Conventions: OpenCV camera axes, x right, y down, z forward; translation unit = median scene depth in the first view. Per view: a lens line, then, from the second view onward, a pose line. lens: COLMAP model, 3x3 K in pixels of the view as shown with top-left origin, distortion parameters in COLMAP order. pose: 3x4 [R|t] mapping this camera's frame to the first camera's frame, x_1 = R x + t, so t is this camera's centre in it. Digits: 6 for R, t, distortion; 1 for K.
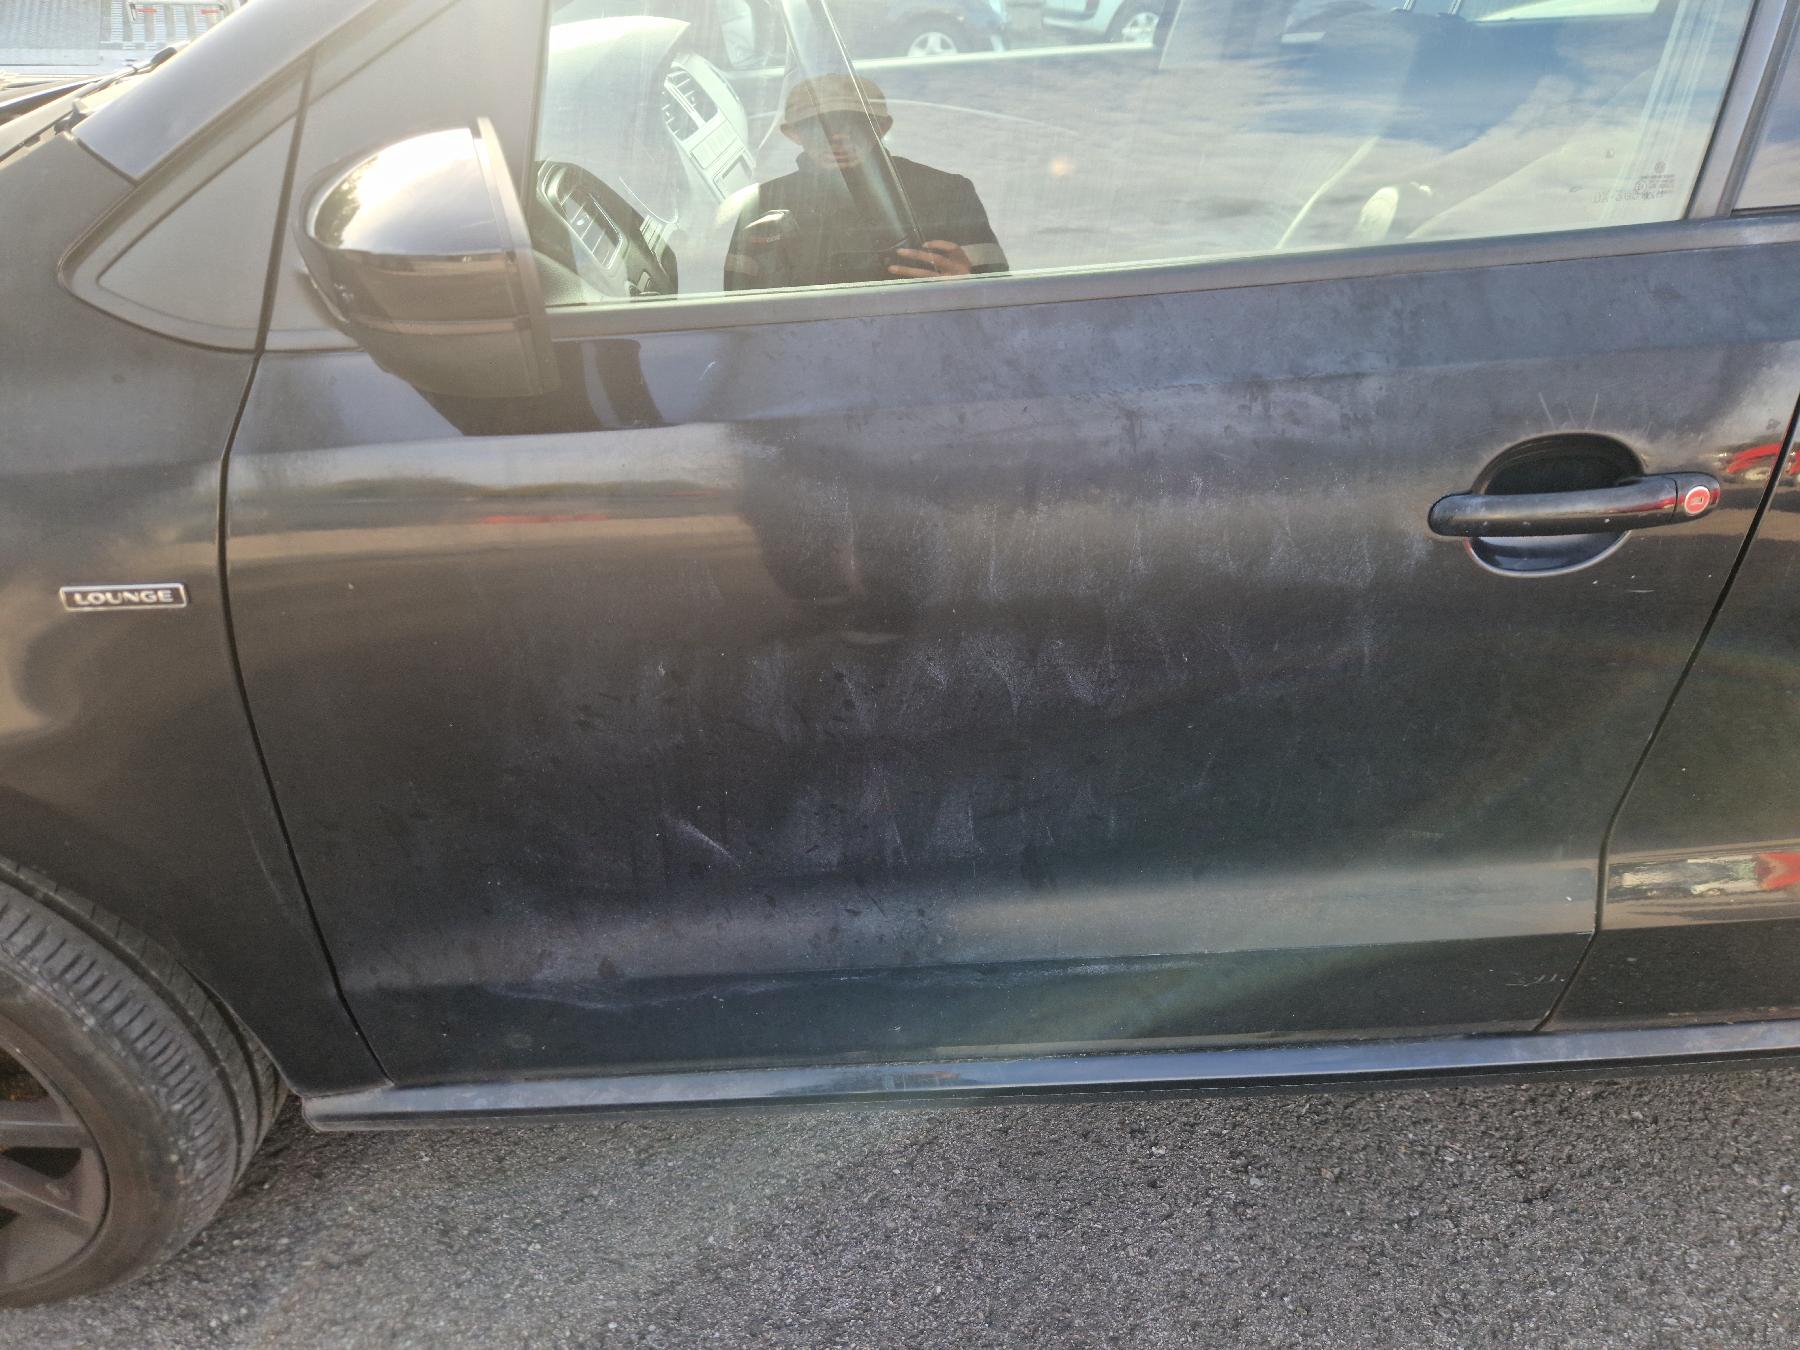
lens RADIAL K [[1256.6, 0, 945.6], [0, 1256.6, 674.6], [0, 0, 1]] dist [0.043127, -0.031574]
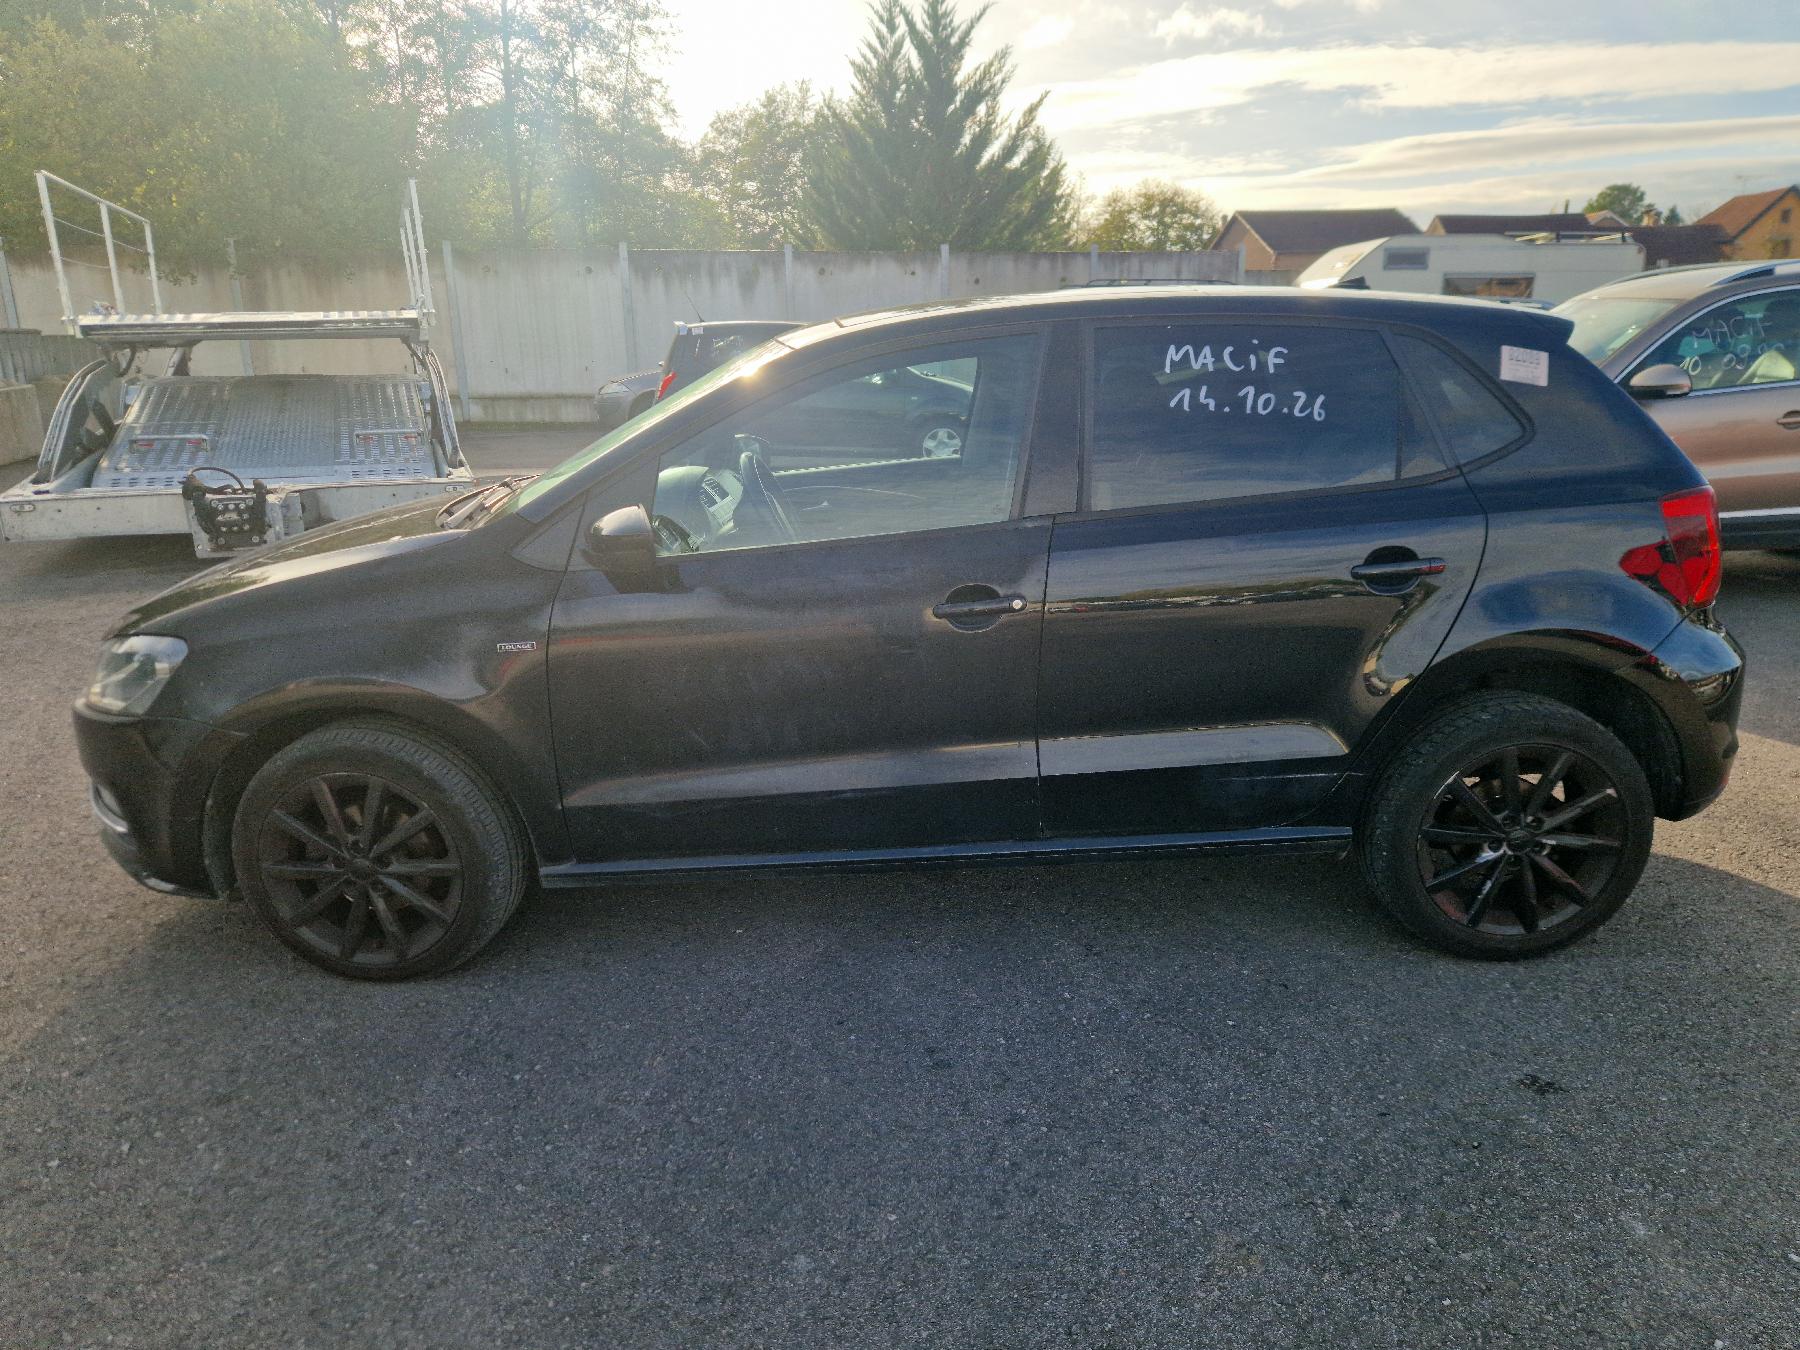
lens RADIAL K [[1256.6, 0, 945.6], [0, 1256.6, 674.6], [0, 0, 1]] dist [0.043127, -0.031574]
pose [[0.998311, -0.024923, -0.052485, 0.500231], [0.010206, 0.964503, -0.263875, 0.727688], [0.057199, 0.262894, 0.963128, -1.671982]]
